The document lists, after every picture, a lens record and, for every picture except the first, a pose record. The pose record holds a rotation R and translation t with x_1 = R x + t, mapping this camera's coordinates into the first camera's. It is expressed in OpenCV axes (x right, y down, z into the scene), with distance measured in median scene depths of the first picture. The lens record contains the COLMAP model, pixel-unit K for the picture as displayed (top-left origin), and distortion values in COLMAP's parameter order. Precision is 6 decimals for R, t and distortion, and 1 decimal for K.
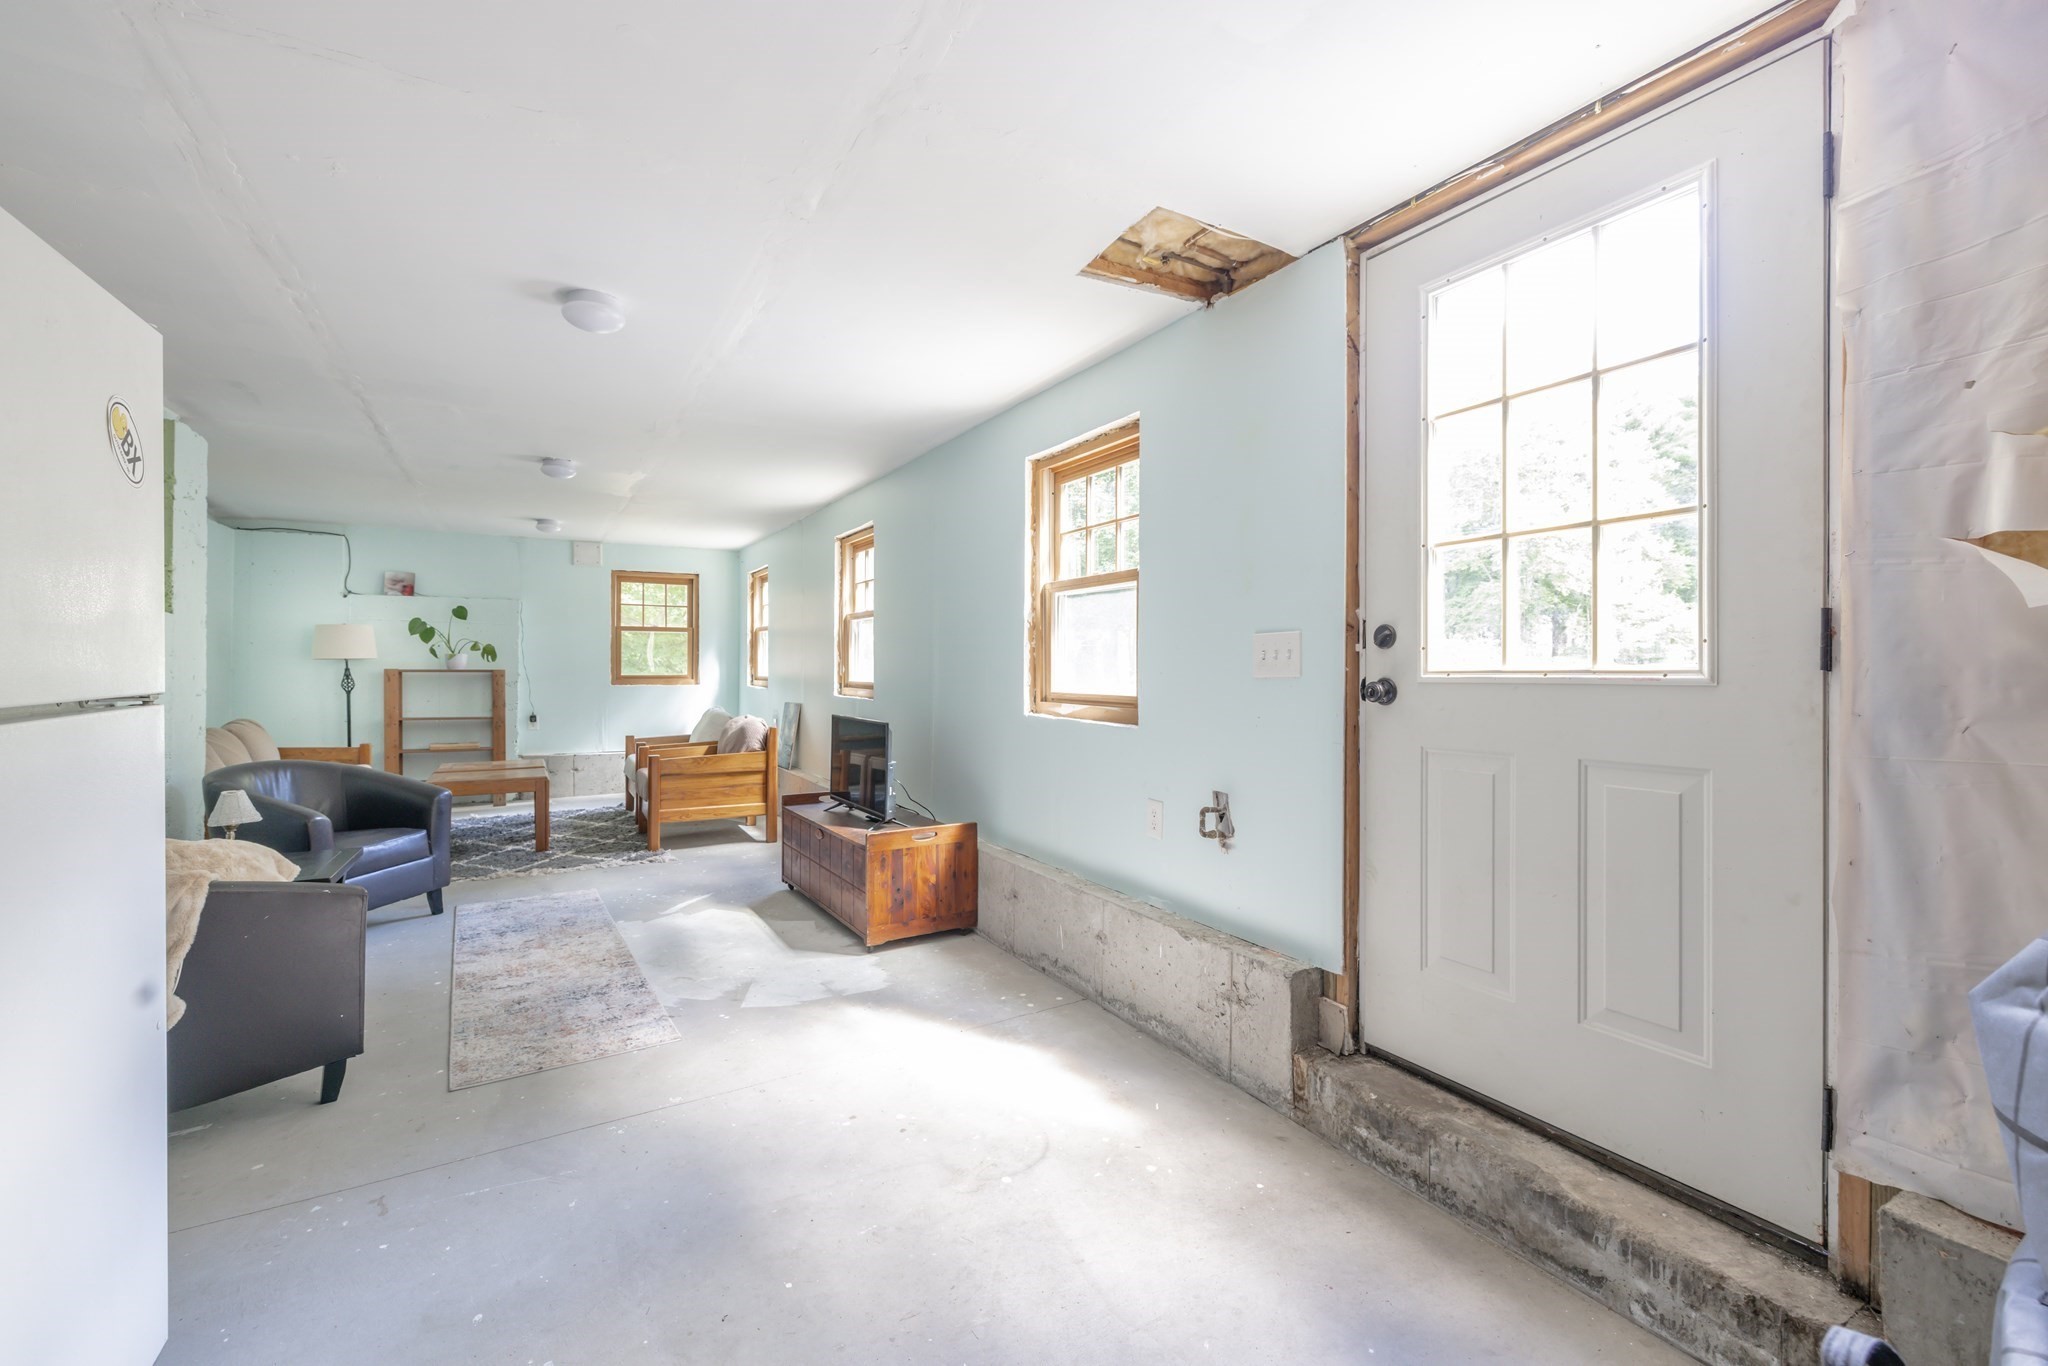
lens RADIAL K [[865.2, 0, 1017.1], [0, 865.2, 673.0], [0, 0, 1]] dist [0.001256, 0.000566]
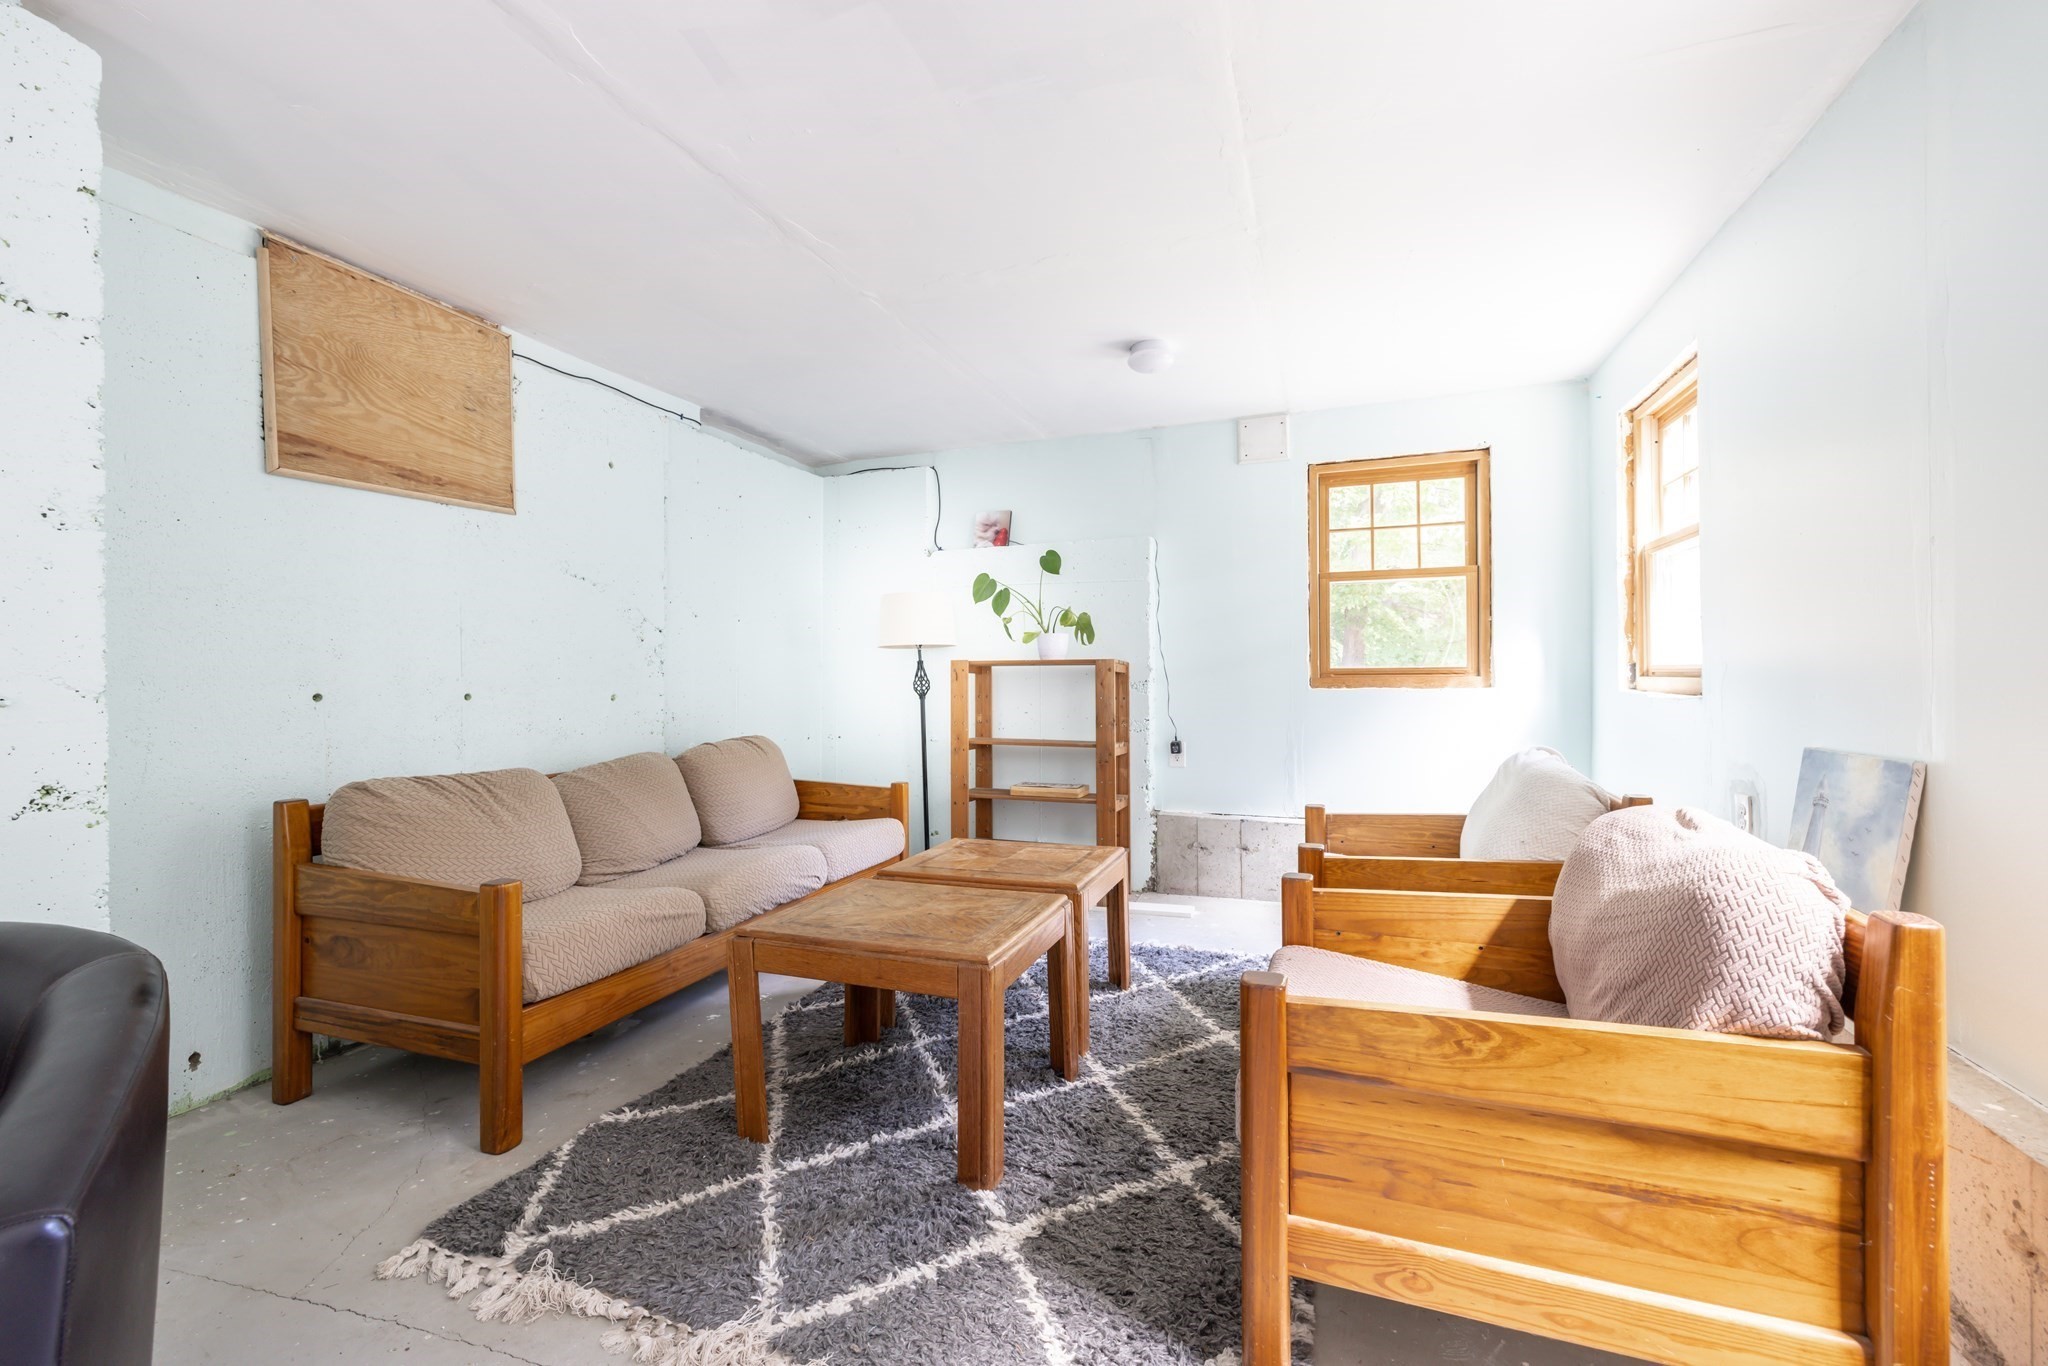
lens RADIAL K [[865.2, 0, 1017.1], [0, 865.2, 673.0], [0, 0, 1]] dist [0.001256, 0.000566]
pose [[0.647949, -0.009830, -0.761620, -0.266580], [0.004338, 0.999948, -0.009215, 0.012648], [0.761671, 0.002667, 0.647958, 0.750883]]
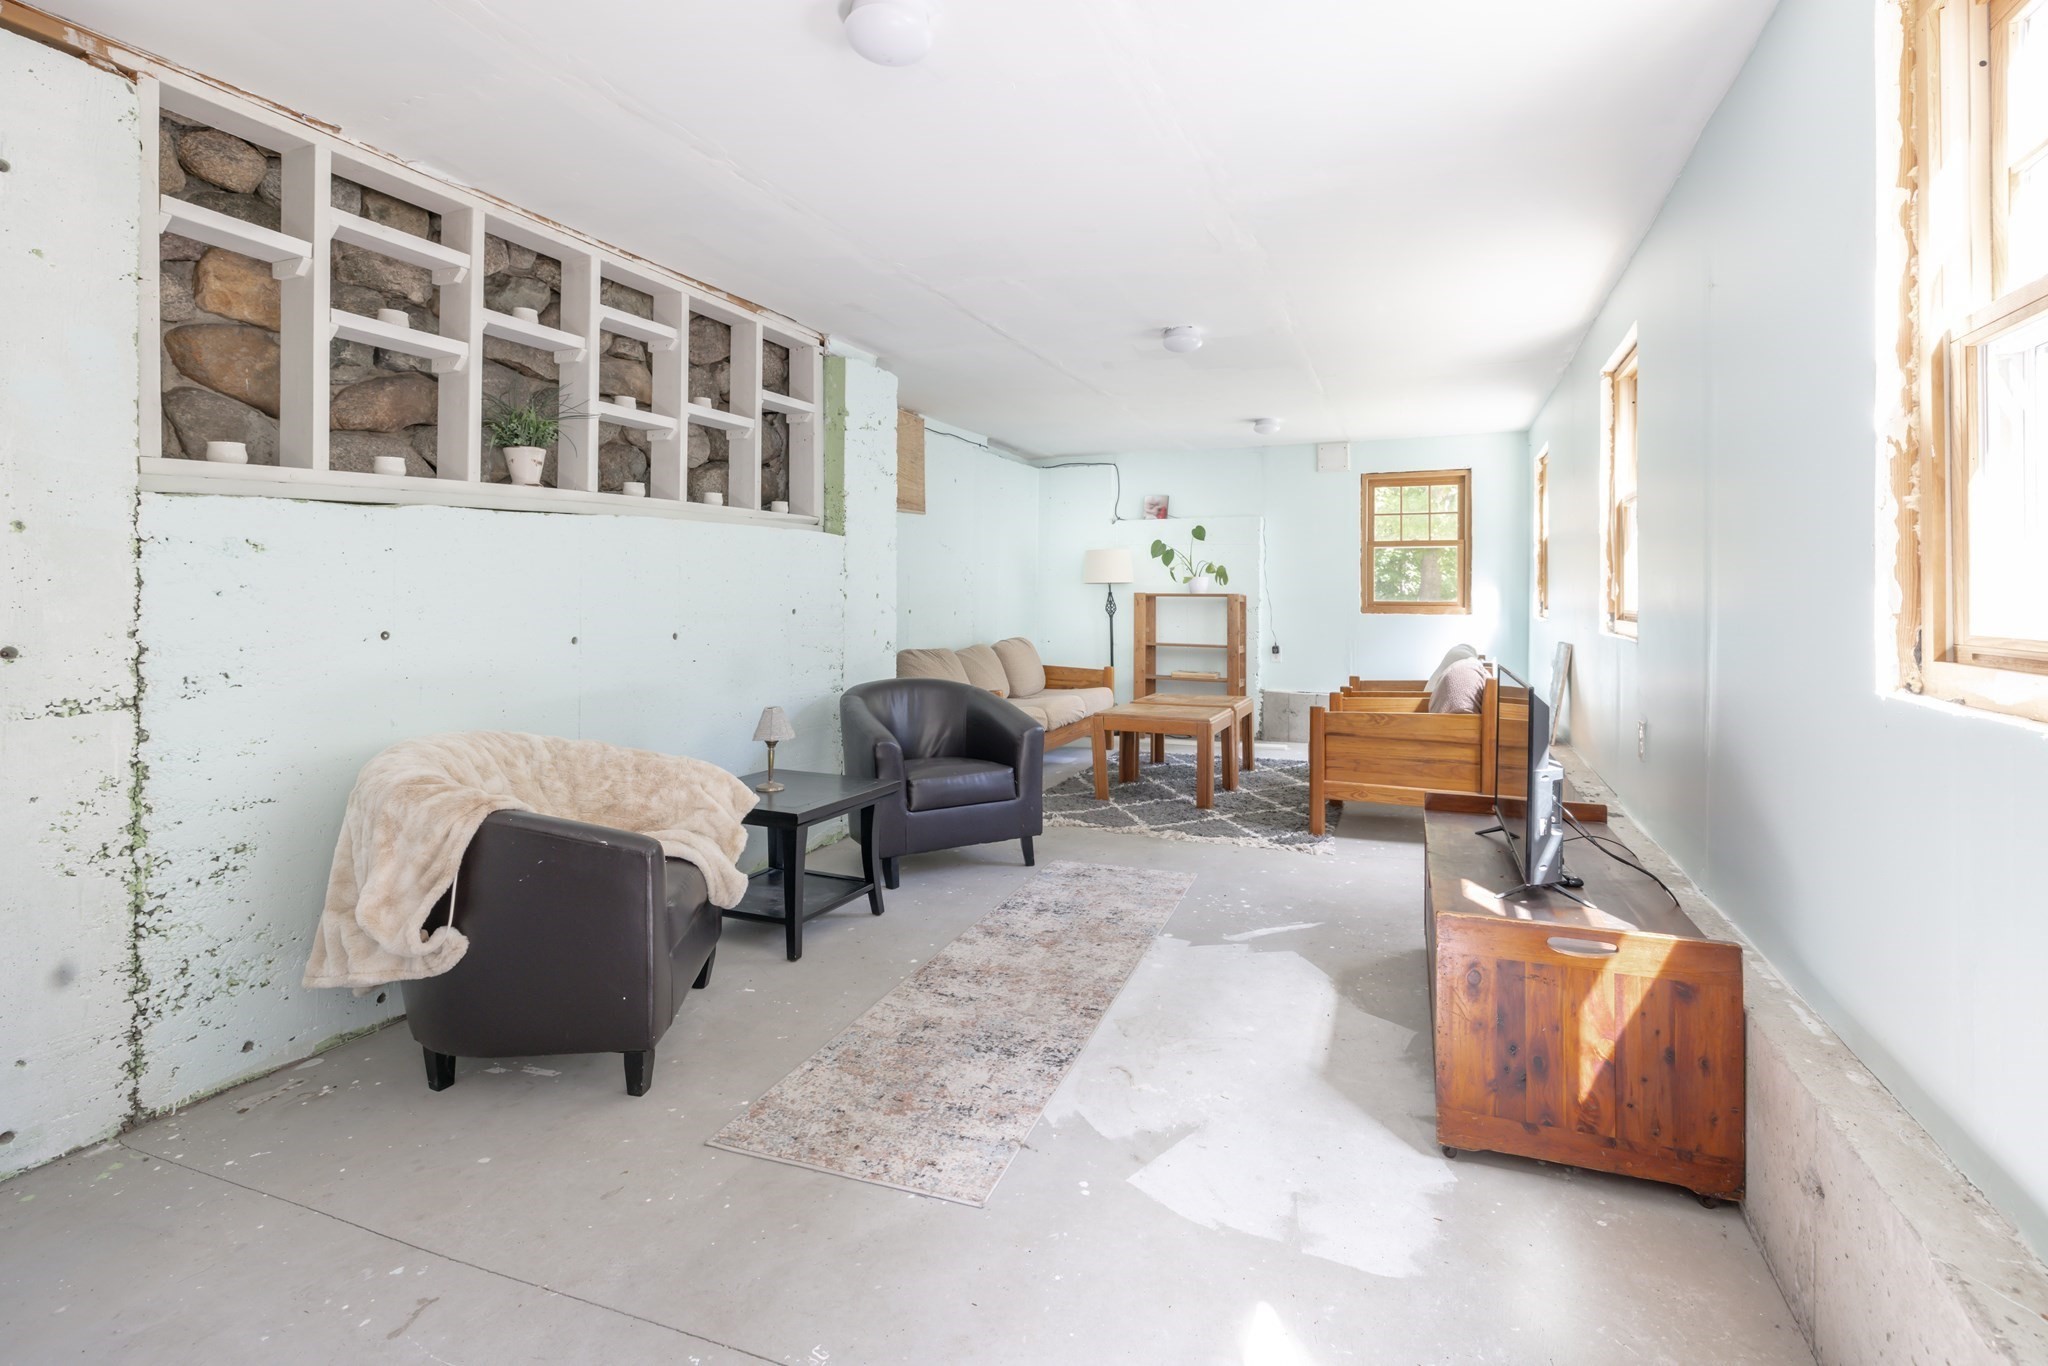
lens RADIAL K [[939.3, 0, 1050.1], [0, 939.3, 589.9], [0, 0, 1]] dist [0.002249, 0.000416]
pose [[0.622536, -0.004413, -0.782579, 0.065002], [-0.008667, 0.999884, -0.012532, 0.007475], [0.782543, 0.014584, 0.622426, 0.299536]]
